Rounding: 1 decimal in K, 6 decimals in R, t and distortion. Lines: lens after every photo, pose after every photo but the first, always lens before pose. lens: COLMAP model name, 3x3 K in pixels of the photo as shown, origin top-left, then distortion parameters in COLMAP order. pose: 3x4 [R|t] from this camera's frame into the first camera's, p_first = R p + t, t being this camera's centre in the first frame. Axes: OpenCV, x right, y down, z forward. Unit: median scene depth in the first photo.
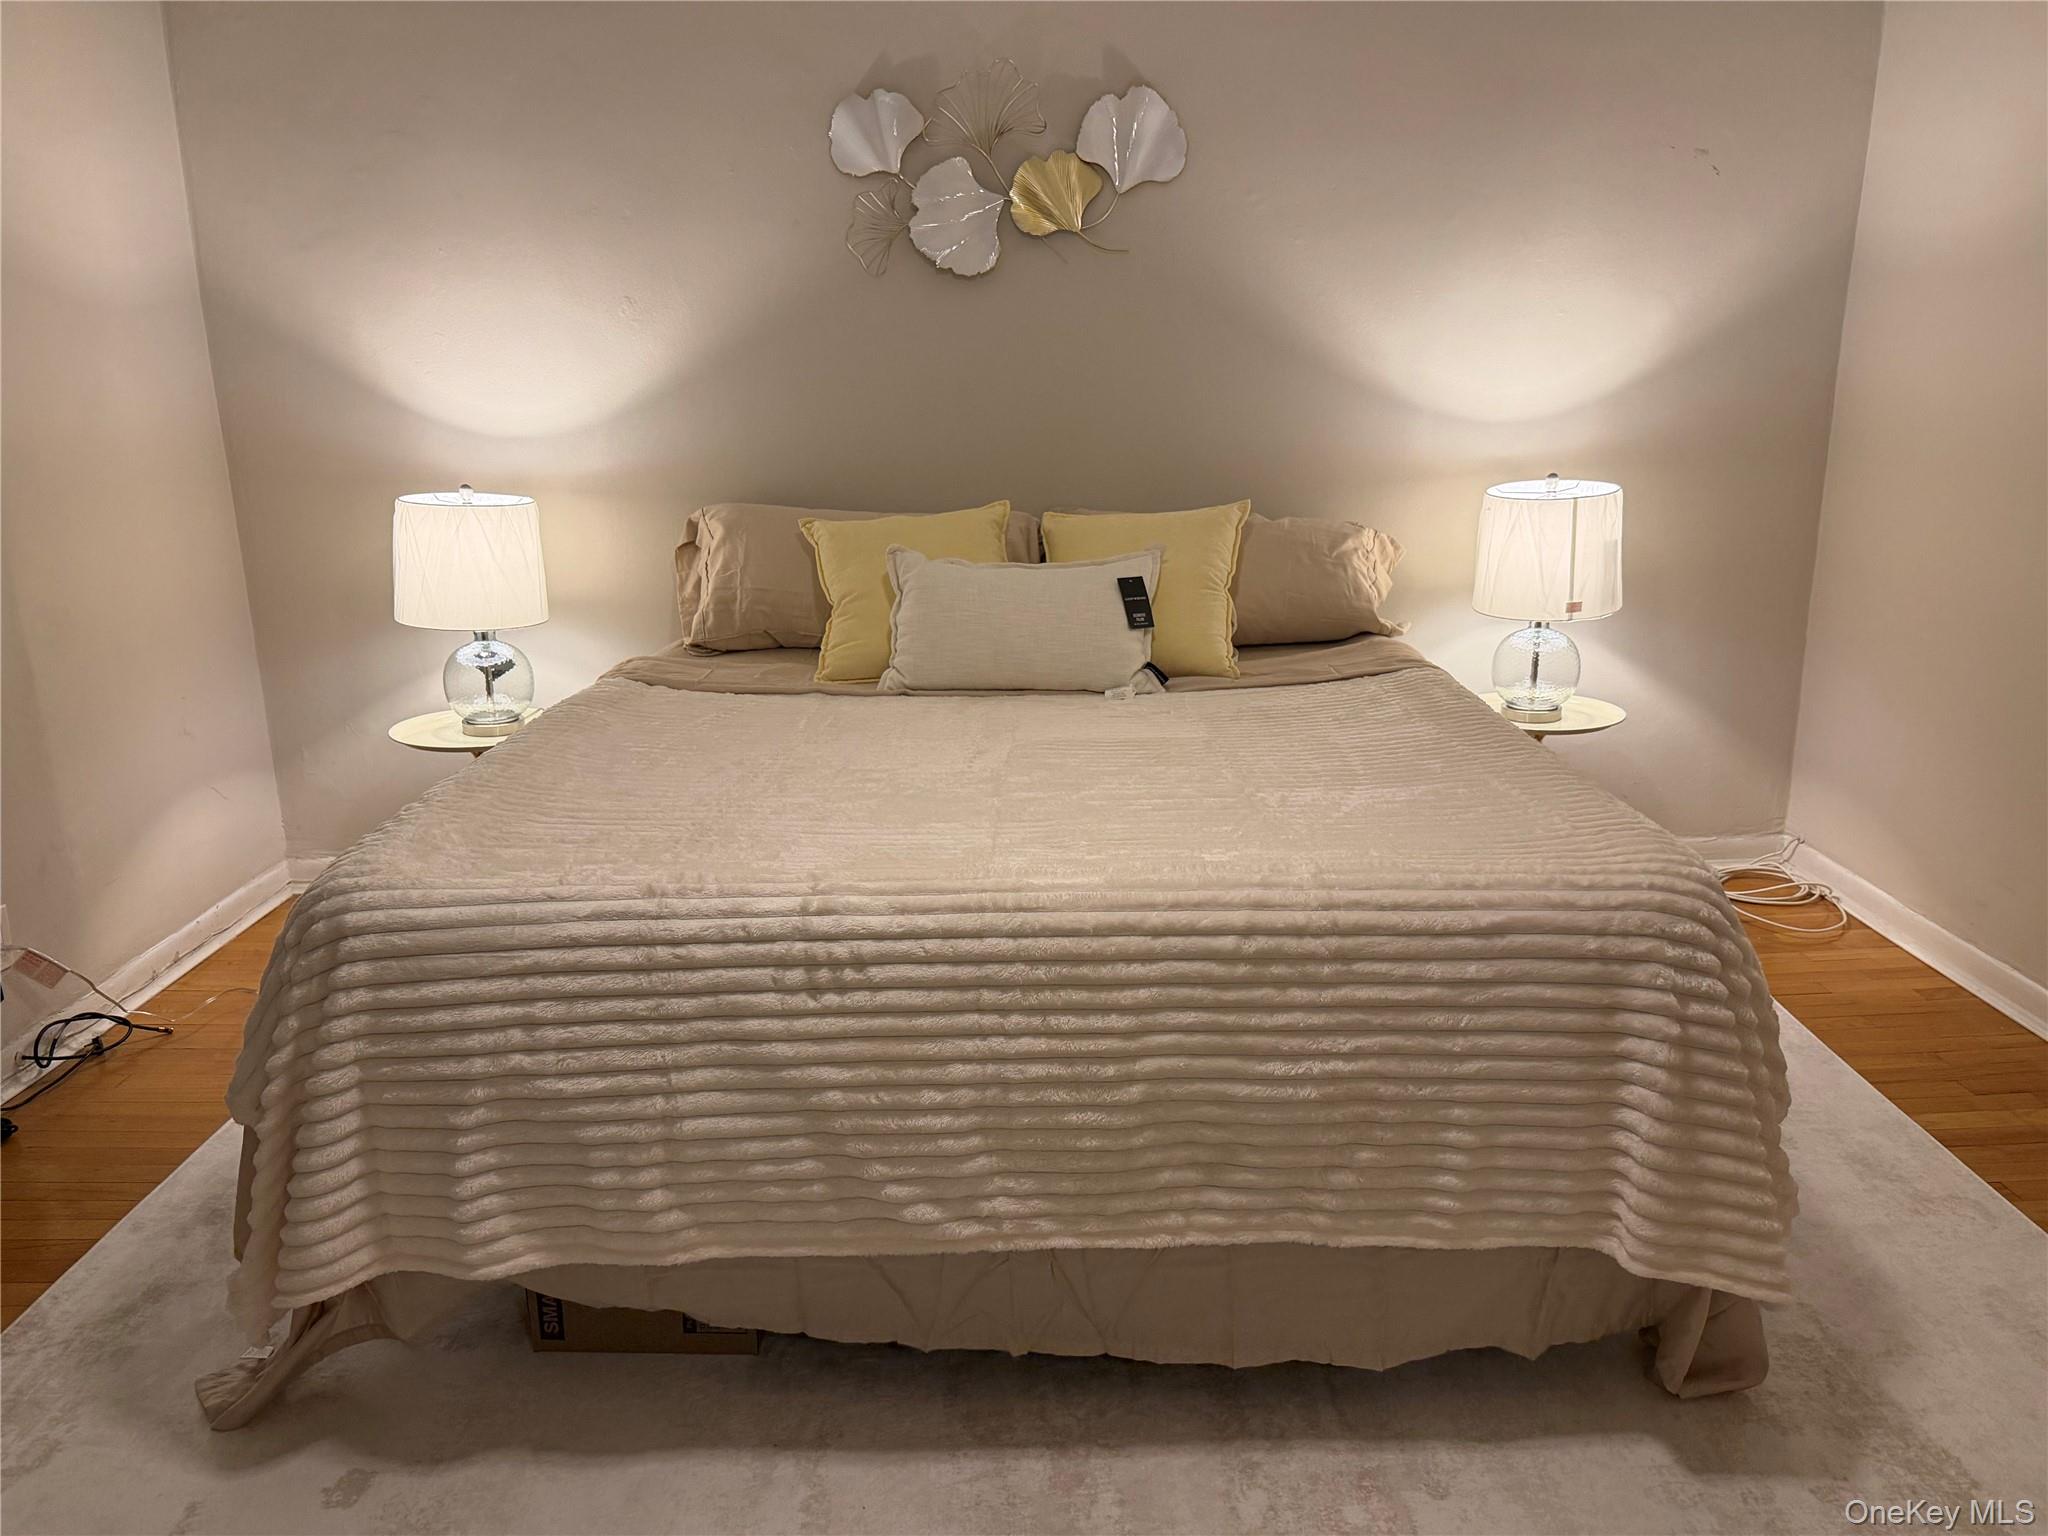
lens RADIAL K [[1376.3, 0, 1023.8], [0, 1376.3, 807.6], [0, 0, 1]] dist [0.003588, -0.000459]
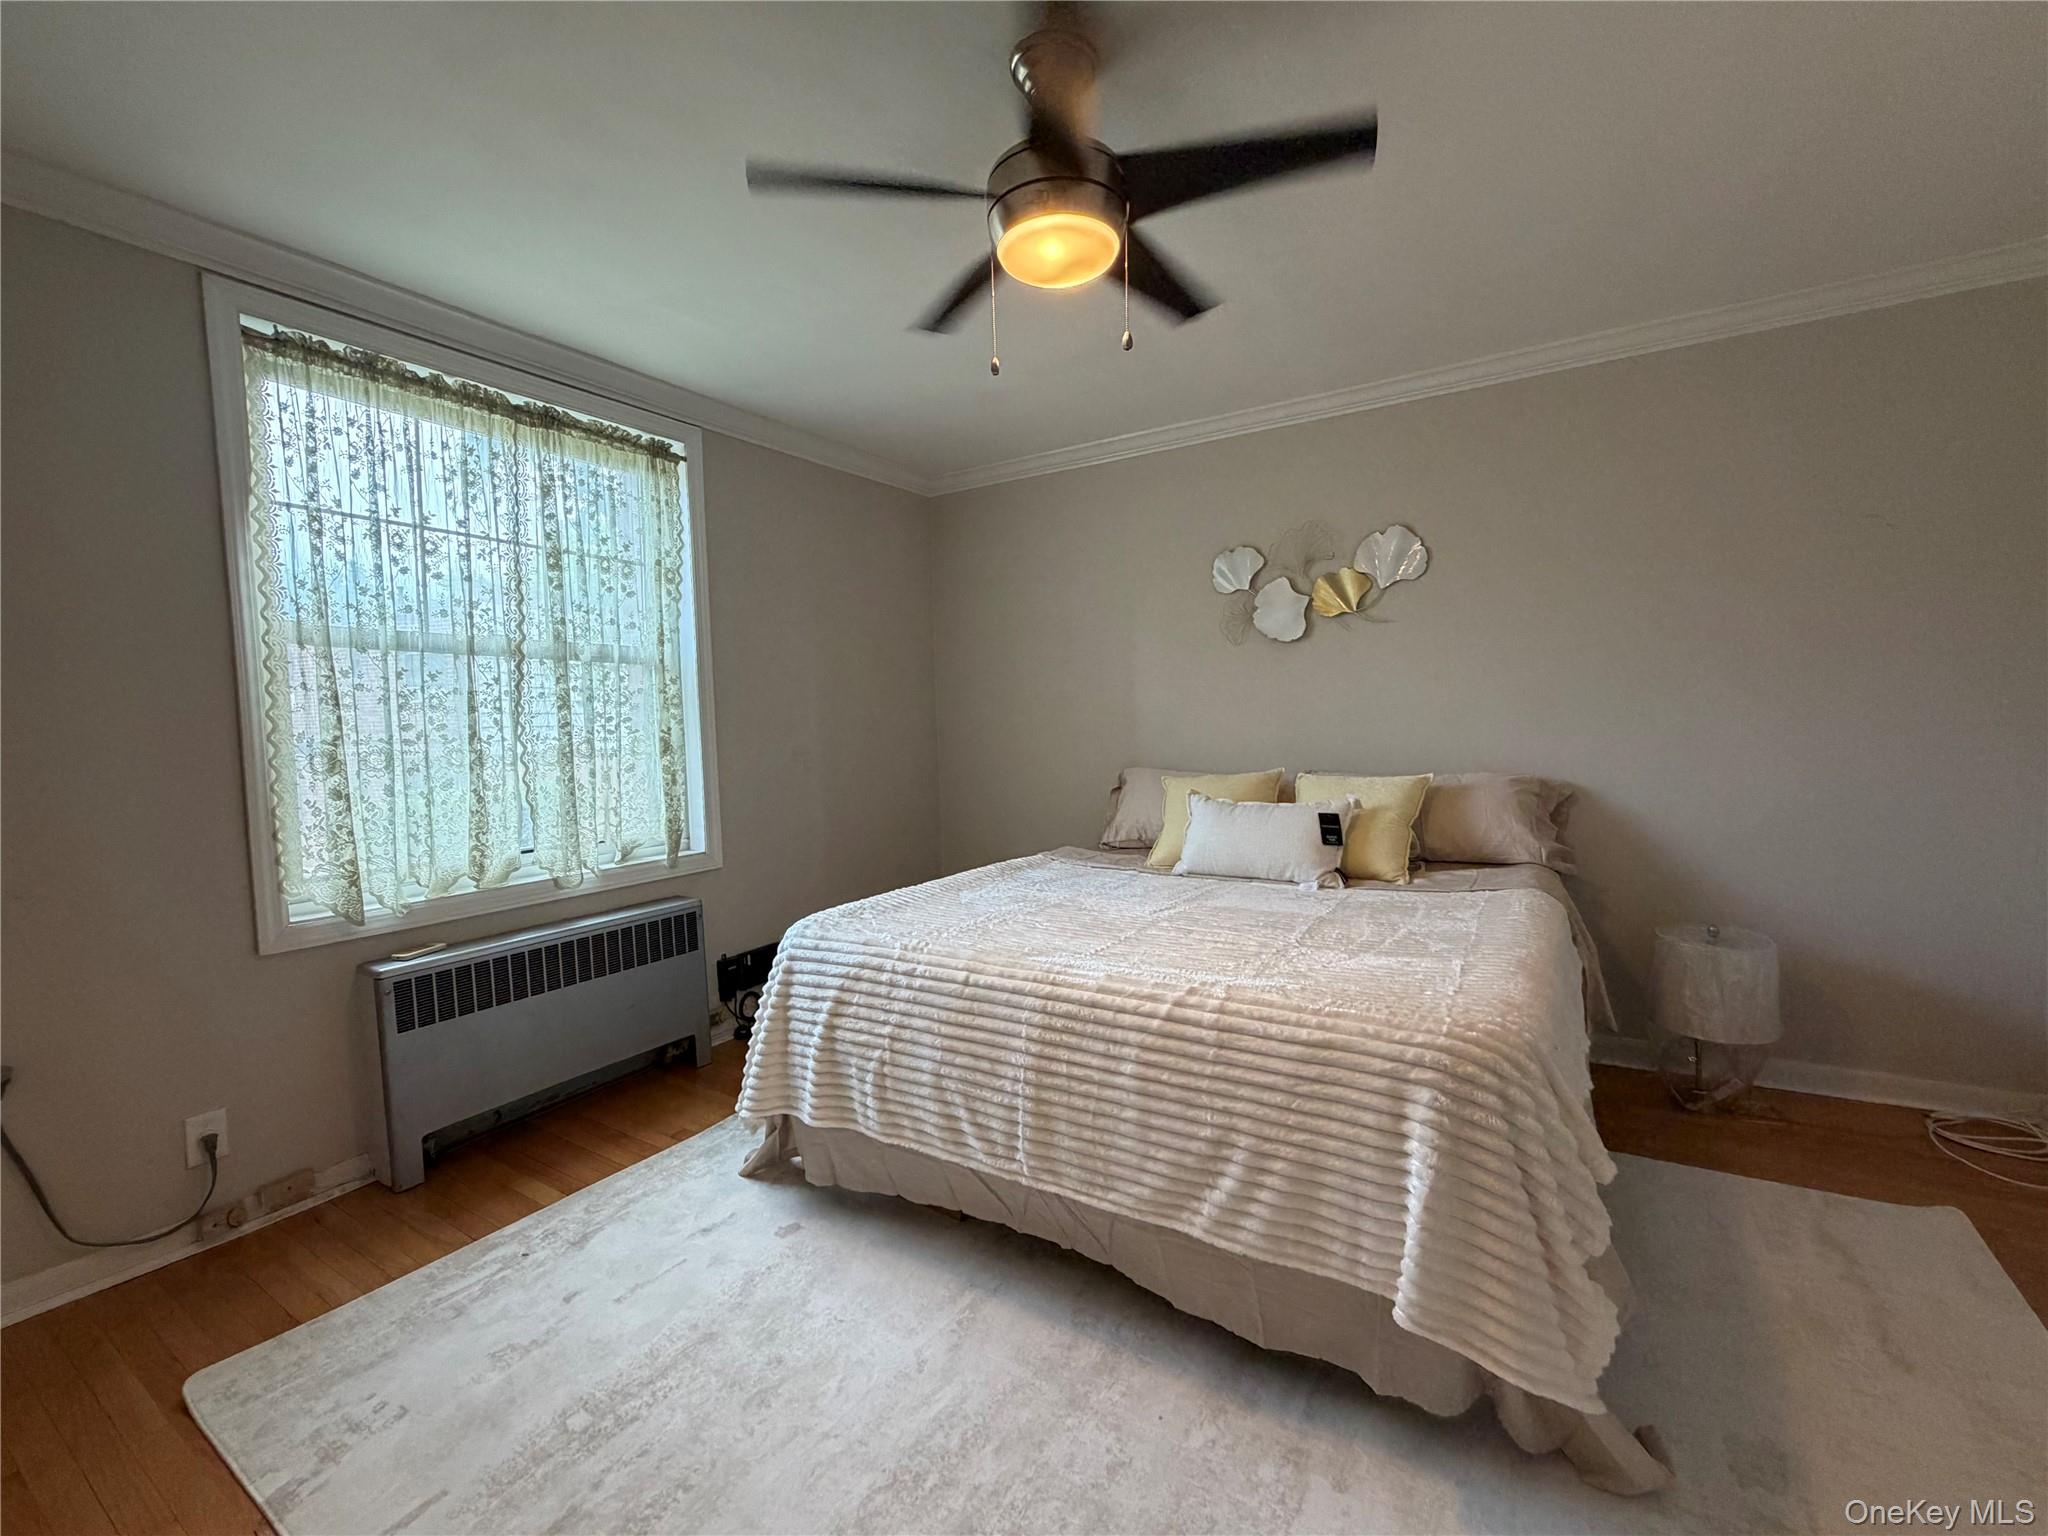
lens RADIAL K [[811.6, 0, 1016.7], [0, 811.6, 772.1], [0, 0, 1]] dist [0.000342, 0.000055]
pose [[0.847137, 0.011177, -0.531257, 0.277851], [-0.124633, 0.976069, -0.178203, -0.000869], [0.516551, 0.217174, 0.828257, 0.019640]]
